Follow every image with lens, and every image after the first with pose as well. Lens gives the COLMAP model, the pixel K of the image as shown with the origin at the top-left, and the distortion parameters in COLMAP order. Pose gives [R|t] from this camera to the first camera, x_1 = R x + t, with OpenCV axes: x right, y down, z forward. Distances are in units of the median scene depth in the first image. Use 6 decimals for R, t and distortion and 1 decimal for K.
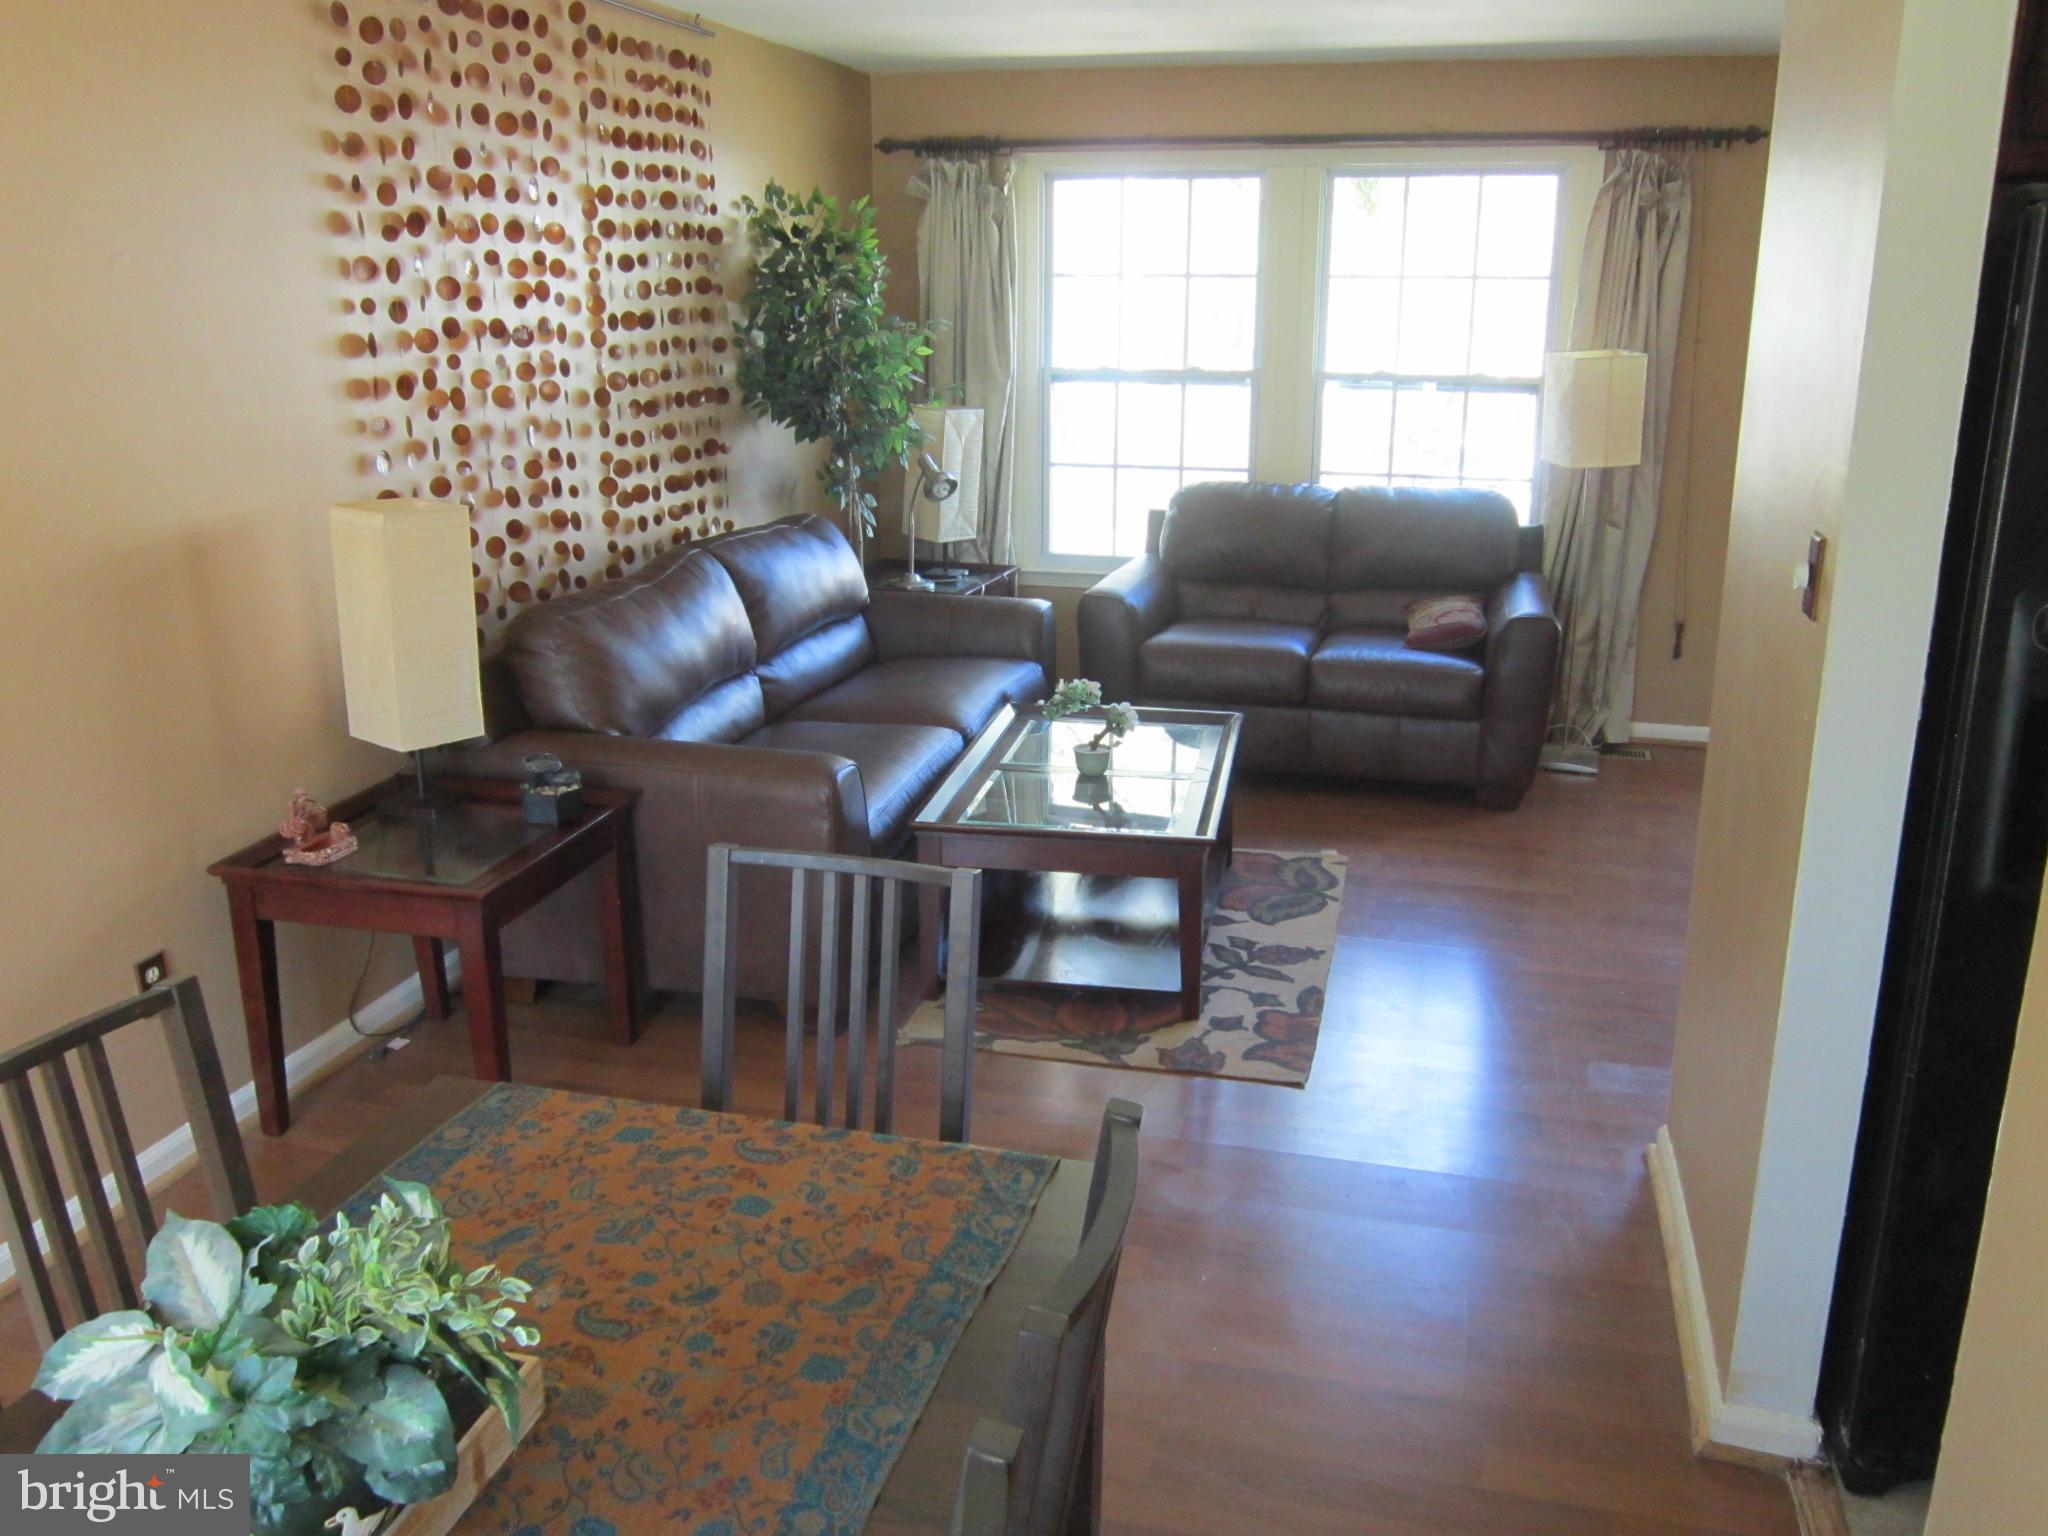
lens RADIAL K [[1671.3, 0, 1024.0], [0, 1671.3, 768.0], [0, 0, 1]] dist [-0.040810, 0.006161]
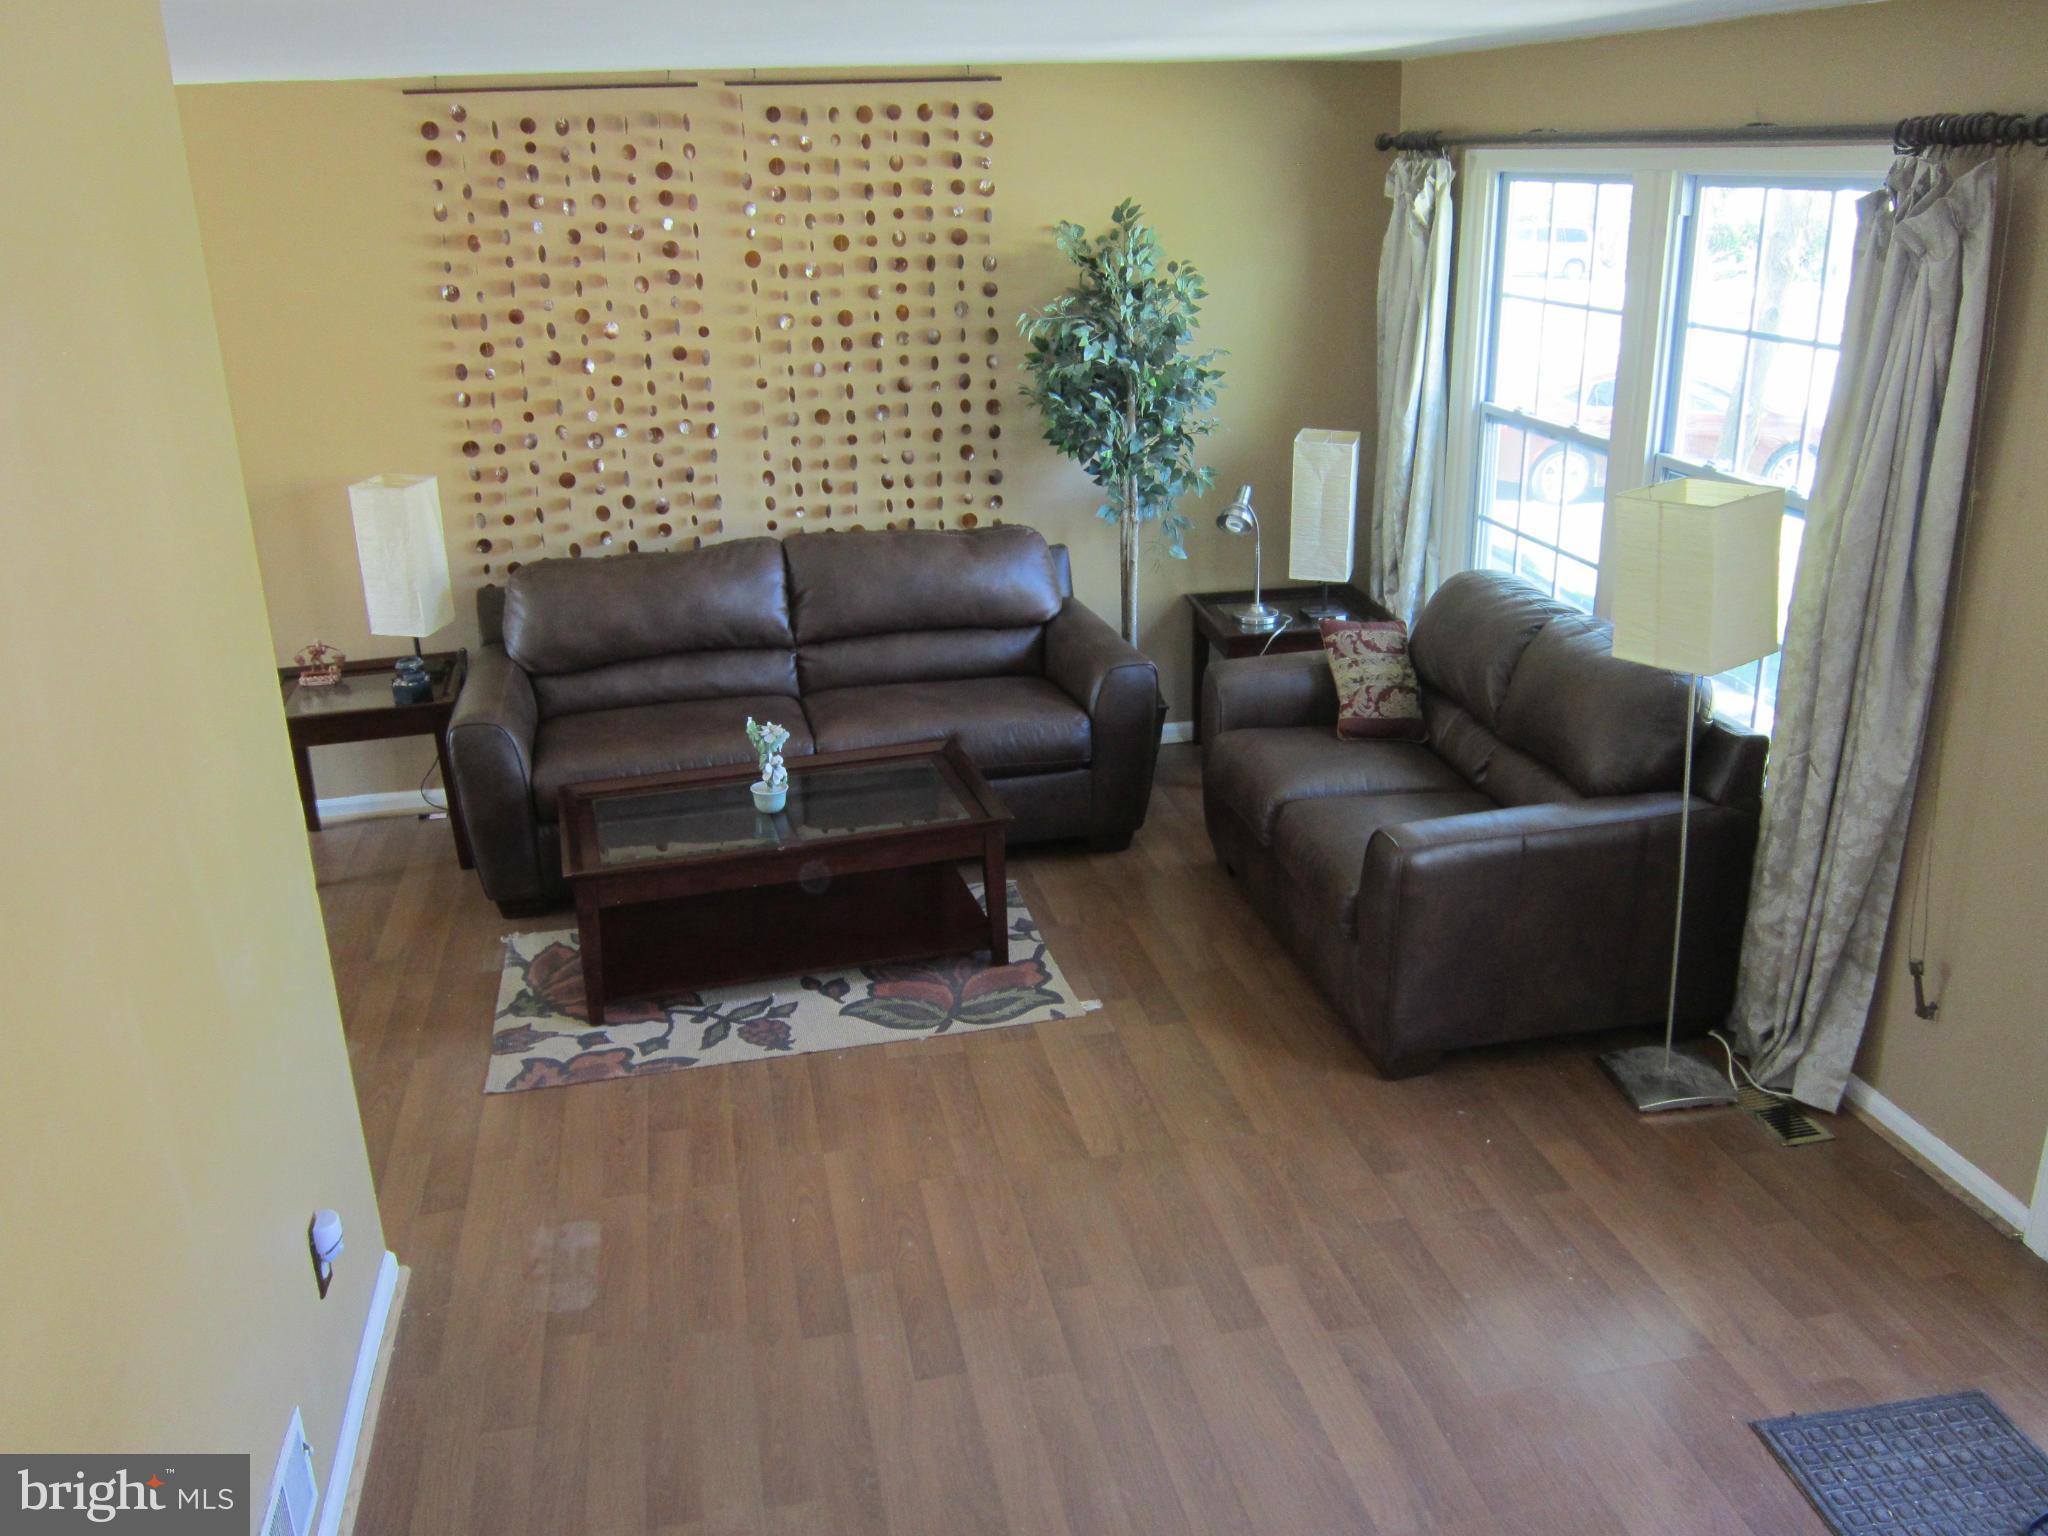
lens RADIAL K [[1686.7, 0, 1024.0], [0, 1686.7, 768.0], [0, 0, 1]] dist [-0.035402, 0.004973]
pose [[0.452936, 0.292181, -0.842306, 0.962594], [-0.224544, 0.951703, 0.209385, -0.269870], [0.862803, 0.094297, 0.496668, 0.558984]]
